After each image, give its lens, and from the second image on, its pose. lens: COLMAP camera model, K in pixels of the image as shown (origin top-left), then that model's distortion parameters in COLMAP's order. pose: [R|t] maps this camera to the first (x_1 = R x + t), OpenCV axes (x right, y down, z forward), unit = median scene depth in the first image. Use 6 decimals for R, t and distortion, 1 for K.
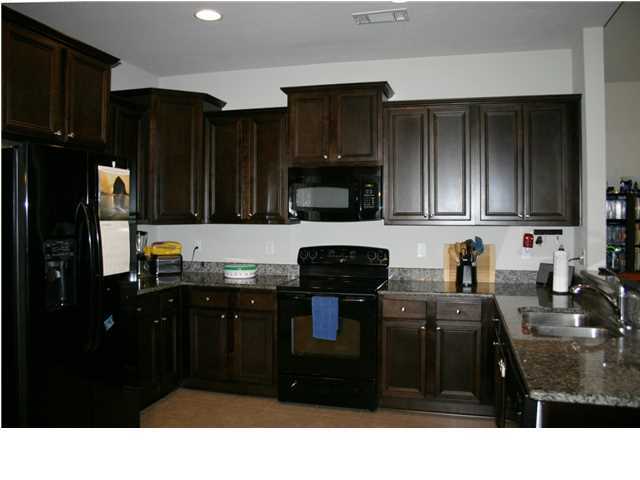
lens RADIAL K [[573.5, 0, 307.8], [0, 573.5, 240.0], [0, 0, 1]] dist [-0.071281, -0.000607]
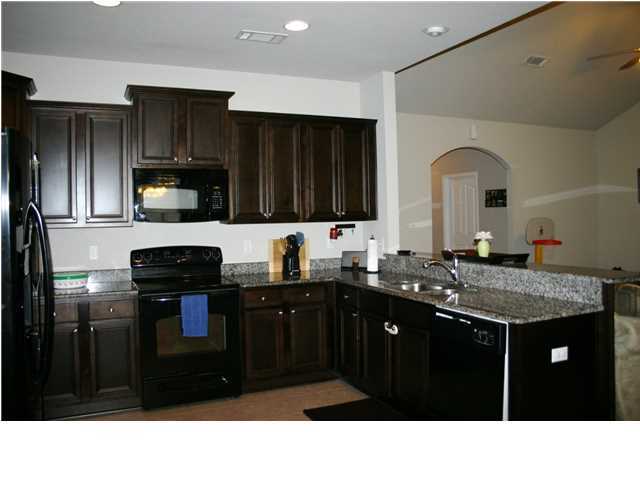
lens RADIAL K [[541.2, 0, 307.9], [0, 541.2, 237.0], [0, 0, 1]] dist [-0.062787, 0.001359]
pose [[0.772641, -0.041373, 0.633494, -0.394405], [0.045175, 0.998928, 0.010142, -0.006083], [-0.633234, 0.020781, 0.773682, 0.117400]]
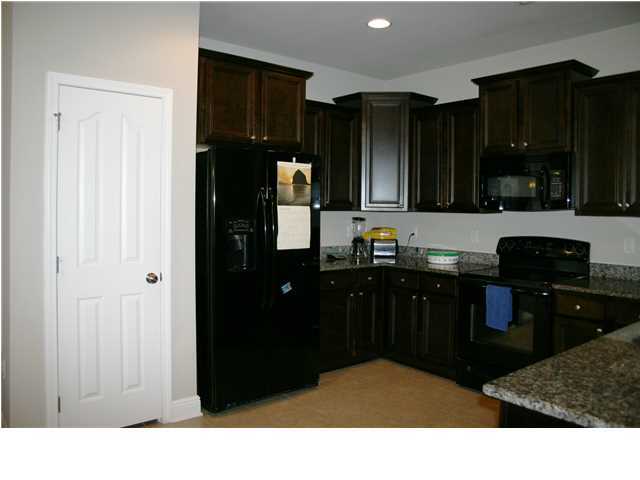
lens RADIAL K [[541.2, 0, 307.9], [0, 541.2, 237.0], [0, 0, 1]] dist [-0.062787, 0.001359]
pose [[0.811821, 0.040419, -0.582505, 0.285253], [-0.036566, 0.999162, 0.018370, 0.008448], [0.582760, 0.006387, 0.812619, 0.050453]]
